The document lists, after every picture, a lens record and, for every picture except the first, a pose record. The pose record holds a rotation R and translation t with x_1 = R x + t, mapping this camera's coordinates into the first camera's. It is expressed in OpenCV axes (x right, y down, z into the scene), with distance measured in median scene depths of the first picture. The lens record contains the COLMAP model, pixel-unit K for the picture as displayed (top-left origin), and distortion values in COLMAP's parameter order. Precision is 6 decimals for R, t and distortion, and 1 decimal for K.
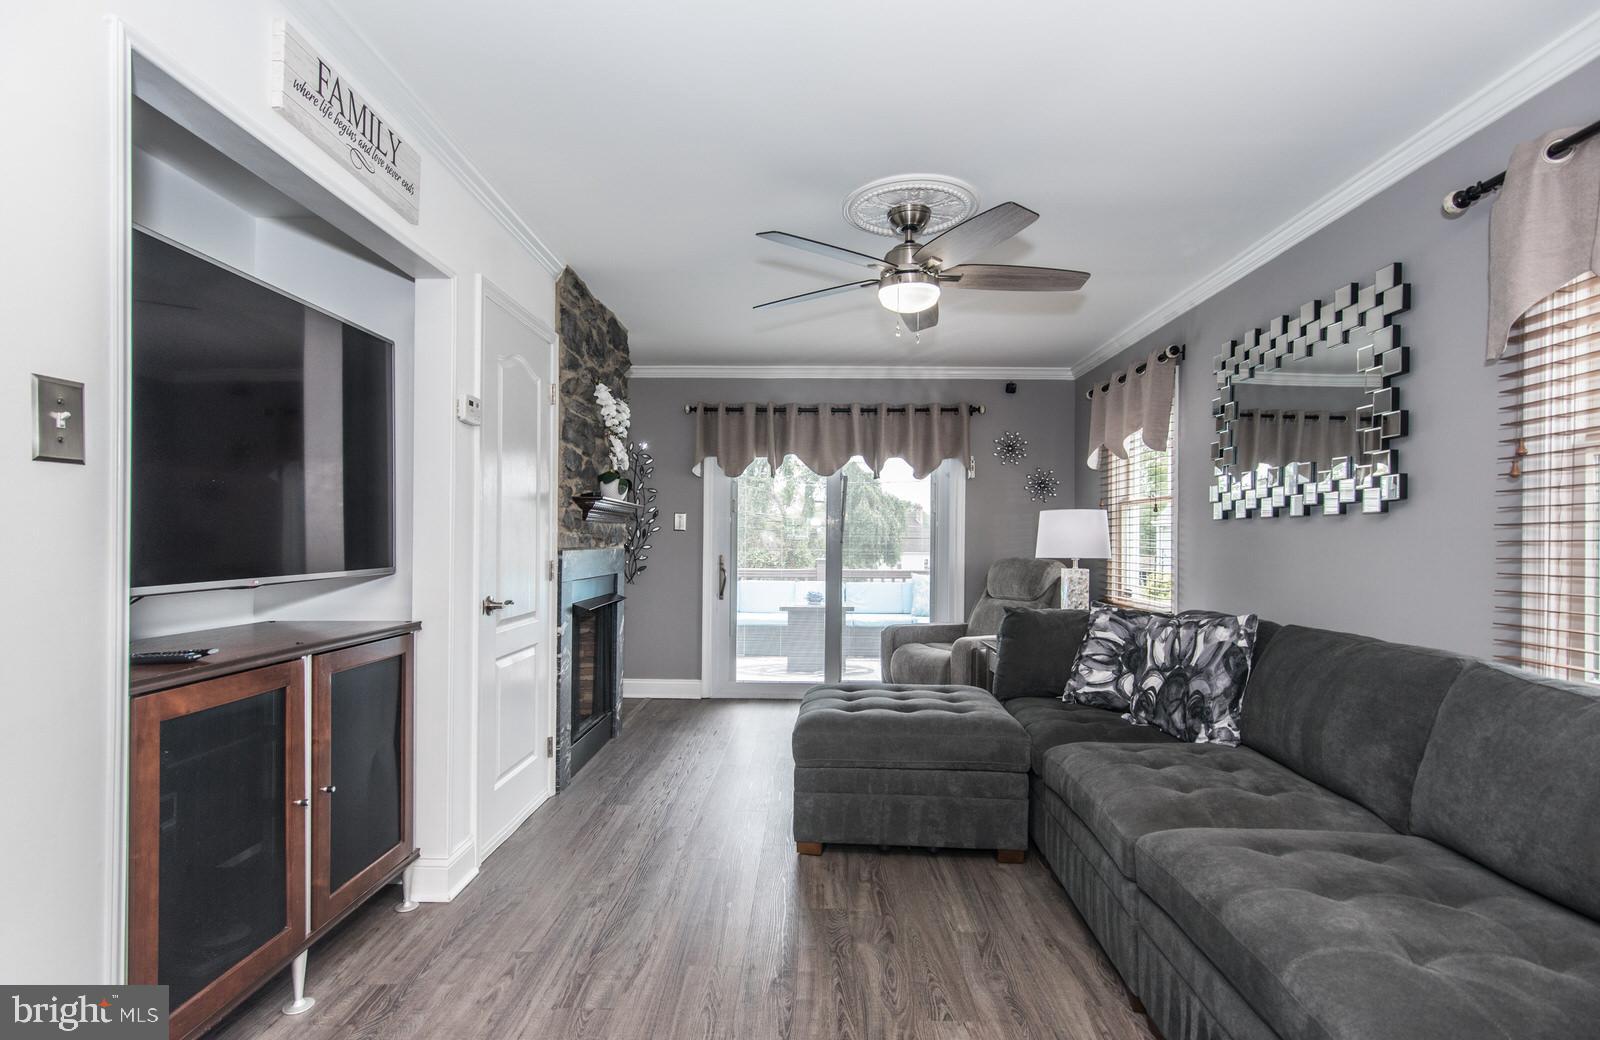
lens RADIAL K [[801.6, 0, 800.0], [0, 801.6, 520.0], [0, 0, 1]] dist [0.016049, 0.000466]
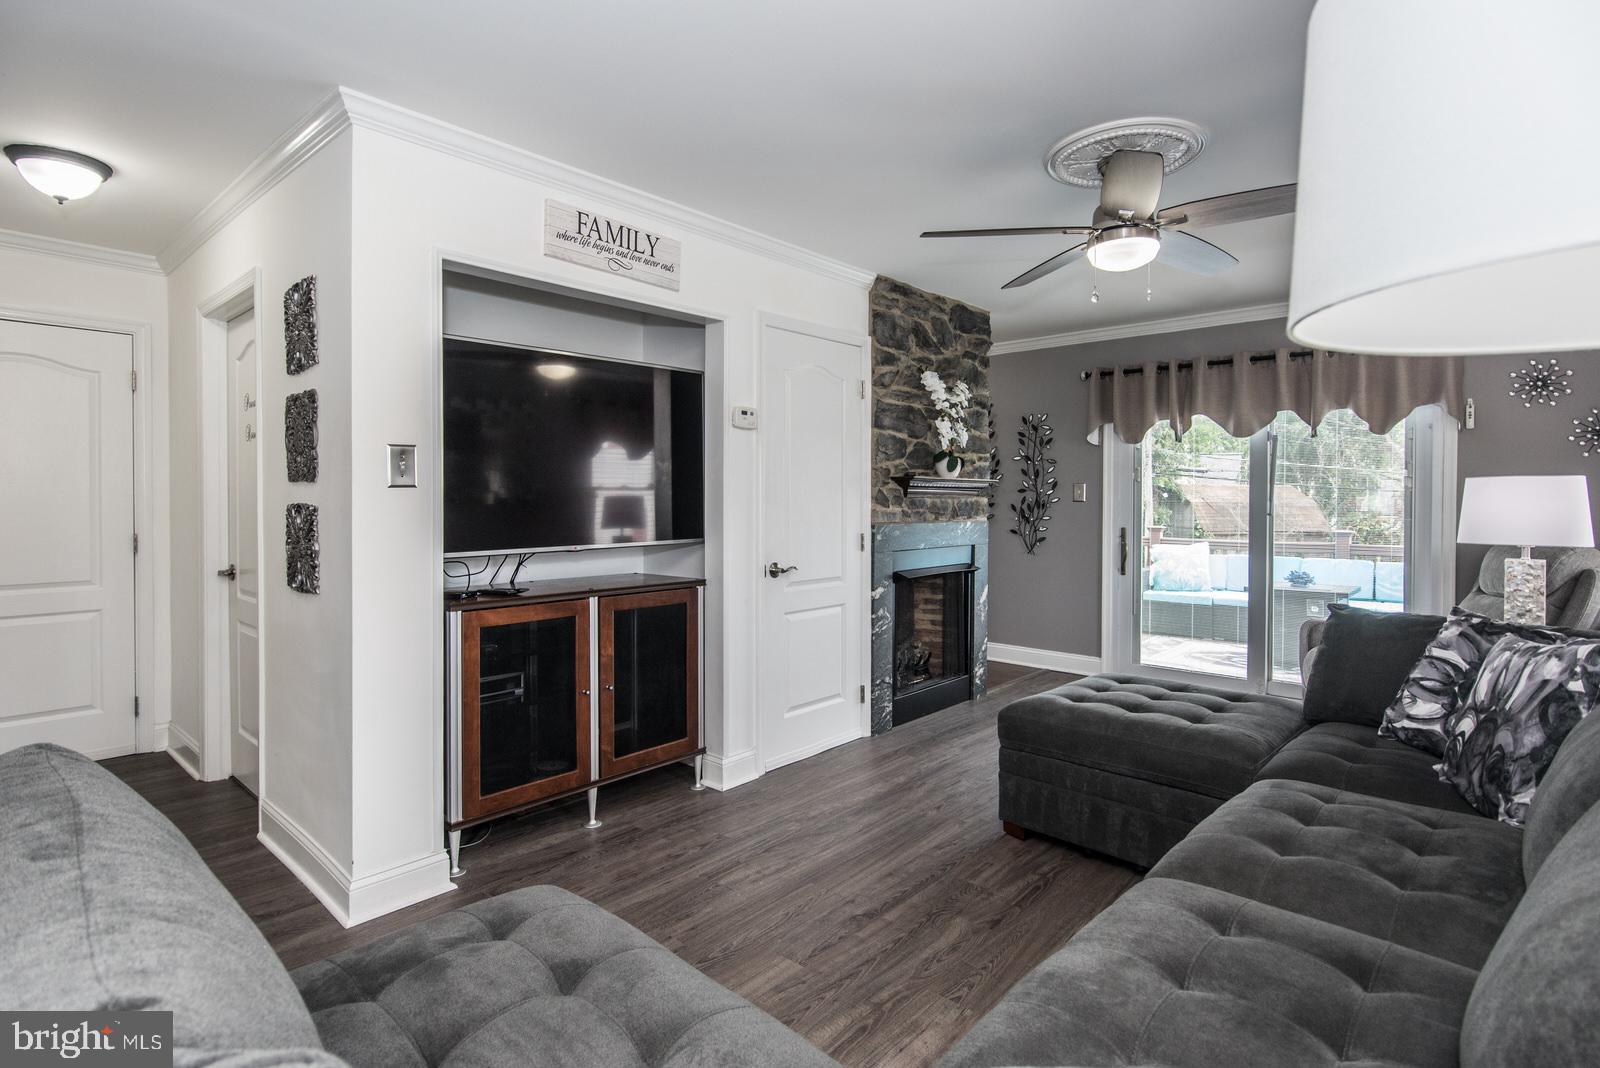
lens RADIAL K [[813.7, 0, 796.0], [0, 813.7, 481.8], [0, 0, 1]] dist [0.001699, 0.000802]
pose [[0.753114, -0.018754, -0.657623, 0.478737], [0.020014, 0.999784, -0.005591, -0.023594], [0.657586, -0.008951, 0.753327, 0.064498]]
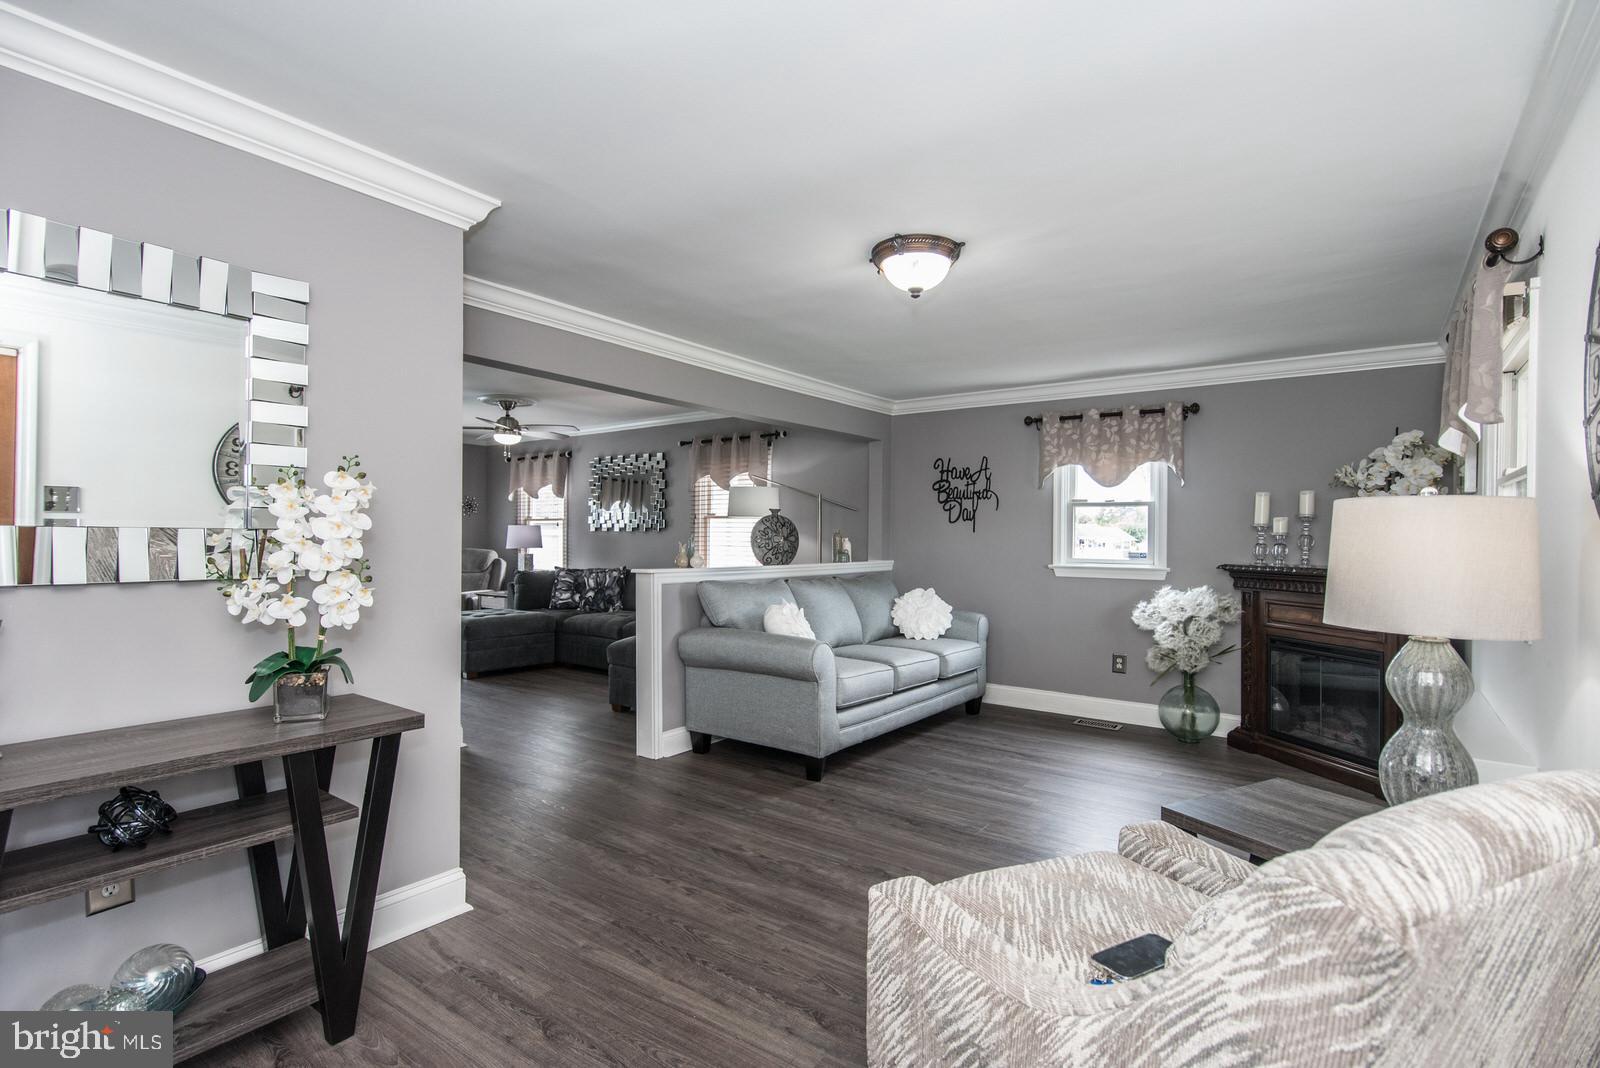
lens RADIAL K [[767.7, 0, 800.0], [0, 767.7, 534.0], [0, 0, 1]] dist [-0.005353, -0.000090]
pose [[0.575170, -0.002702, 0.818030, -1.246672], [-0.019107, 0.999677, 0.016736, -0.052821], [-0.817811, -0.025257, 0.574933, -1.025612]]
